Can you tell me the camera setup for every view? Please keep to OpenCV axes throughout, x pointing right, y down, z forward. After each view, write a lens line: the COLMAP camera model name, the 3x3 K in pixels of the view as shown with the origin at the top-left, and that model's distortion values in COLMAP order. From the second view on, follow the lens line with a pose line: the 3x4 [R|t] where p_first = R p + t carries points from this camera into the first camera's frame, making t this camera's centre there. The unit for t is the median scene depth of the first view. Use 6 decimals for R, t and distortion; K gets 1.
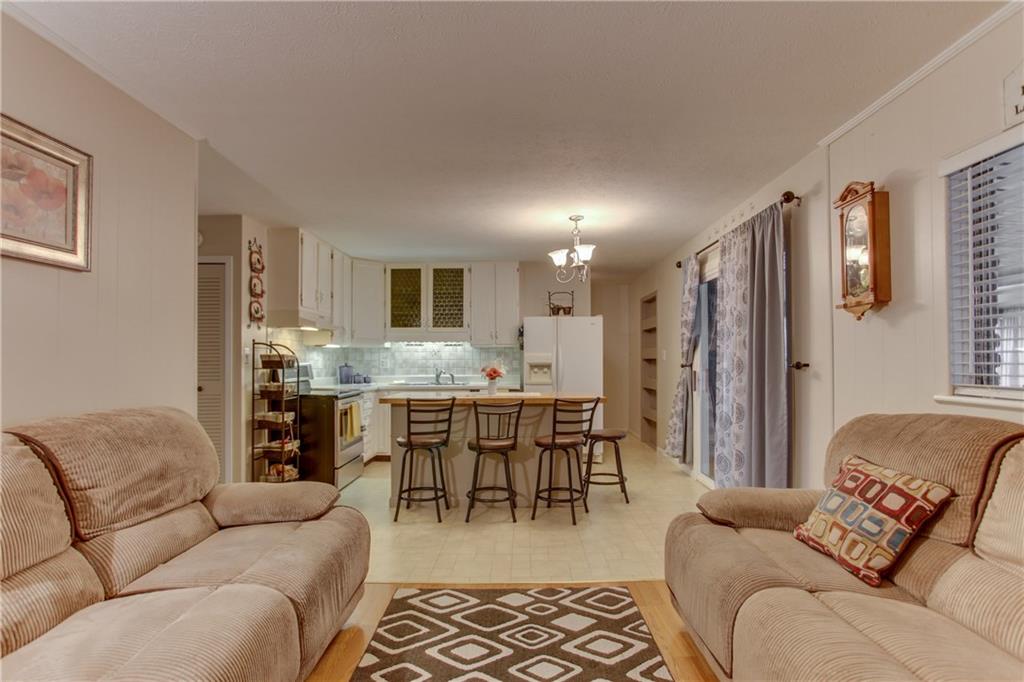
lens RADIAL K [[509.3, 0, 514.9], [0, 509.3, 354.2], [0, 0, 1]] dist [-0.001705, 0.000506]
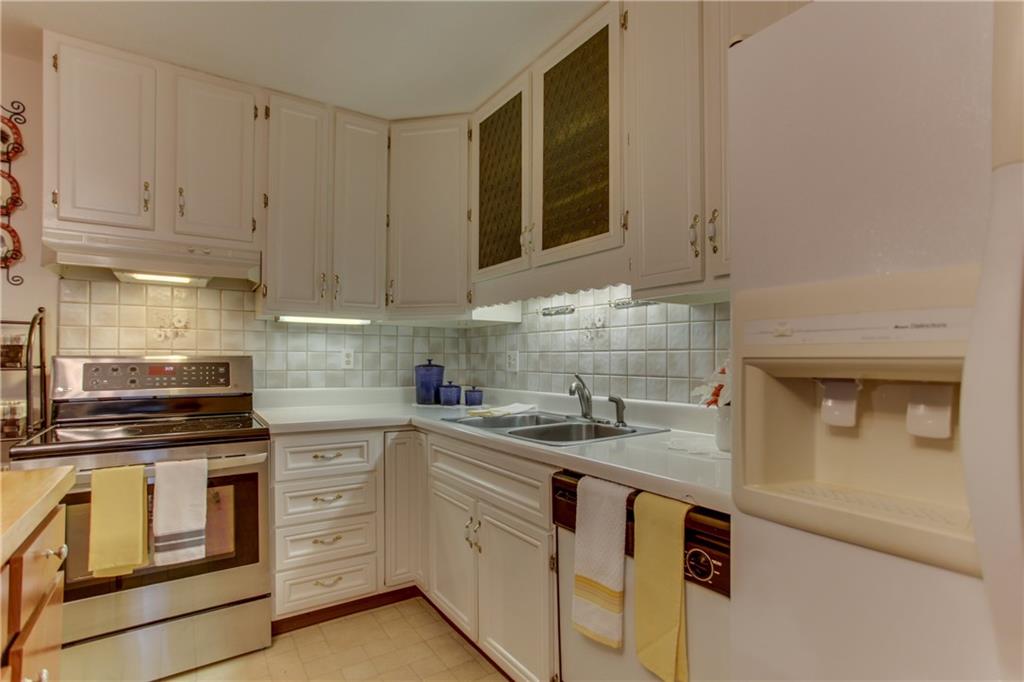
lens RADIAL K [[499.9, 0, 507.6], [0, 499.9, 360.3], [0, 0, 1]] dist [-0.051743, 0.023990]
pose [[0.572604, 0.004826, -0.819818, 0.089825], [0.006010, 0.999931, 0.010084, 0.014293], [0.819810, -0.010701, 0.572536, 0.795357]]
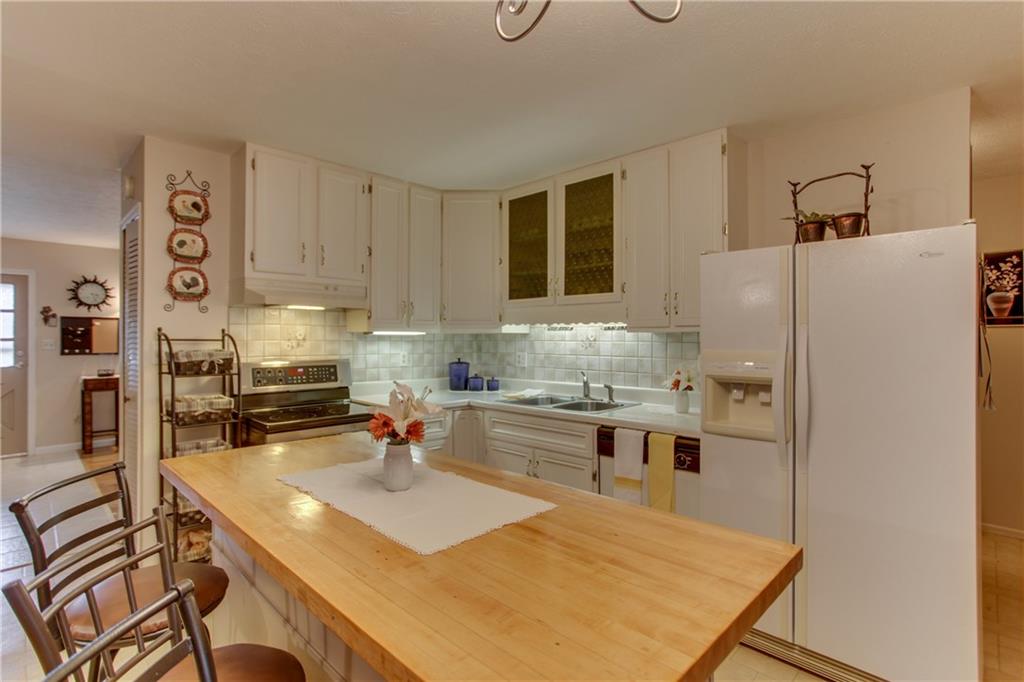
lens RADIAL K [[498.0, 0, 512.0], [0, 498.0, 341.0], [0, 0, 1]] dist [-0.048355, 0.027725]
pose [[0.729290, 0.006381, -0.684175, 0.155032], [0.004275, 0.999894, 0.013883, -0.012887], [0.684192, -0.013050, 0.729185, 0.581663]]
